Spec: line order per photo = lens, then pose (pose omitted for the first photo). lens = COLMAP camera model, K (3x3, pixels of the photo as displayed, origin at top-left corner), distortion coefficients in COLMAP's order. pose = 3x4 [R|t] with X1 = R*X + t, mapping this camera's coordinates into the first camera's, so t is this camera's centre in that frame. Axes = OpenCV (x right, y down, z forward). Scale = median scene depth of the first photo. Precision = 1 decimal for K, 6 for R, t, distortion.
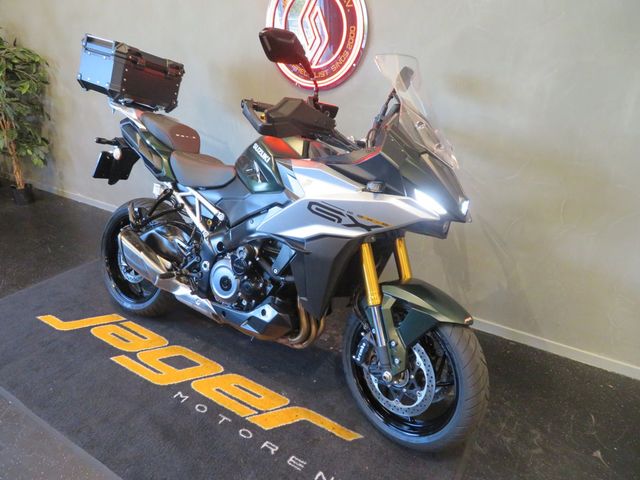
lens RADIAL K [[456.4, 0, 317.2], [0, 456.4, 239.4], [0, 0, 1]] dist [-0.007434, 0.002098]
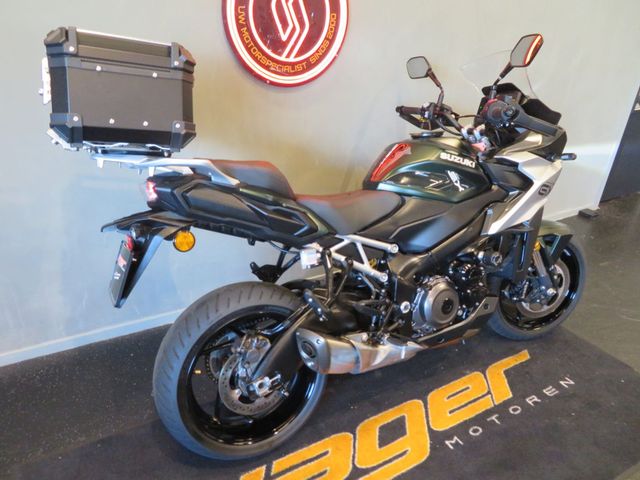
lens RADIAL K [[456.4, 0, 317.2], [0, 456.4, 239.4], [0, 0, 1]] dist [-0.007434, 0.002098]
pose [[0.467030, -0.387592, 0.794768, -1.052850], [0.317689, 0.912349, 0.258250, -0.367816], [-0.825201, 0.131878, 0.549228, 0.713392]]
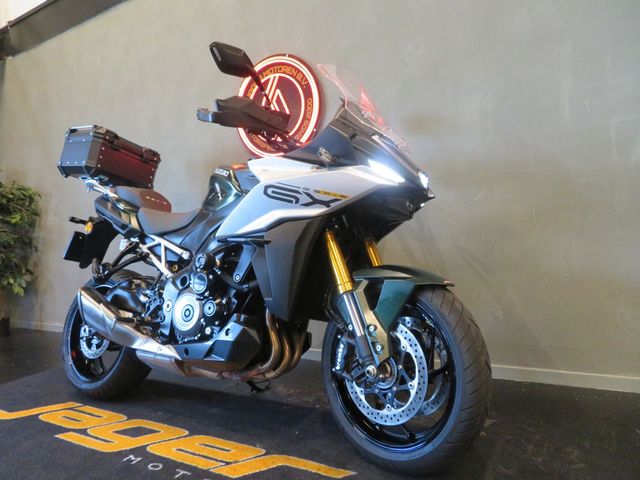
lens RADIAL K [[456.4, 0, 317.2], [0, 456.4, 239.4], [0, 0, 1]] dist [-0.007434, 0.002098]
pose [[0.995389, -0.094376, 0.017128, 0.056376], [0.093926, 0.922840, -0.373556, 0.336624], [0.019448, 0.373443, 0.927449, 0.112592]]
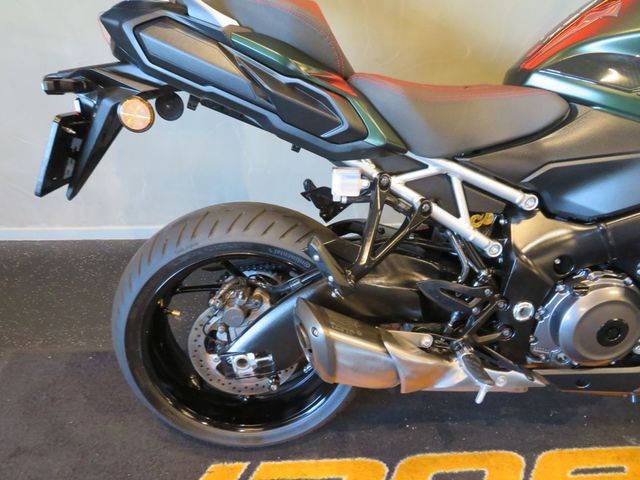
lens RADIAL K [[456.4, 0, 317.2], [0, 456.4, 239.4], [0, 0, 1]] dist [-0.007434, 0.002098]
pose [[0.811167, -0.344042, 0.472909, -0.676938], [0.227497, 0.930590, 0.286786, -0.215124], [-0.538751, -0.125046, 0.833133, 0.805013]]
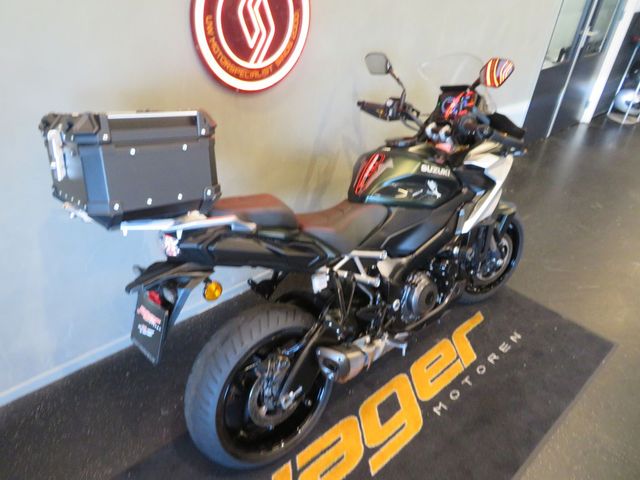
lens RADIAL K [[456.4, 0, 317.2], [0, 456.4, 239.4], [0, 0, 1]] dist [-0.007434, 0.002098]
pose [[0.265111, -0.536647, 0.801078, -1.086521], [0.331585, 0.830876, 0.446873, -0.599040], [-0.905410, 0.147155, 0.398219, 0.822566]]
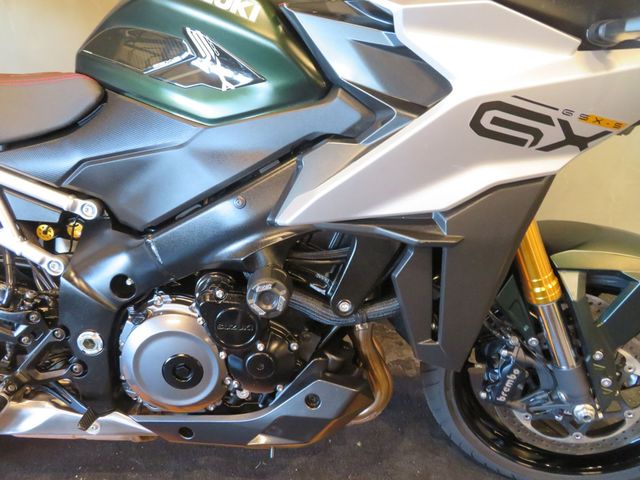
lens RADIAL K [[456.4, 0, 317.2], [0, 456.4, 239.4], [0, 0, 1]] dist [-0.007434, 0.002098]
pose [[0.827490, -0.309442, 0.468514, -0.262587], [0.225461, 0.947324, 0.227475, -0.076505], [-0.514225, -0.082601, 0.853668, 0.637209]]
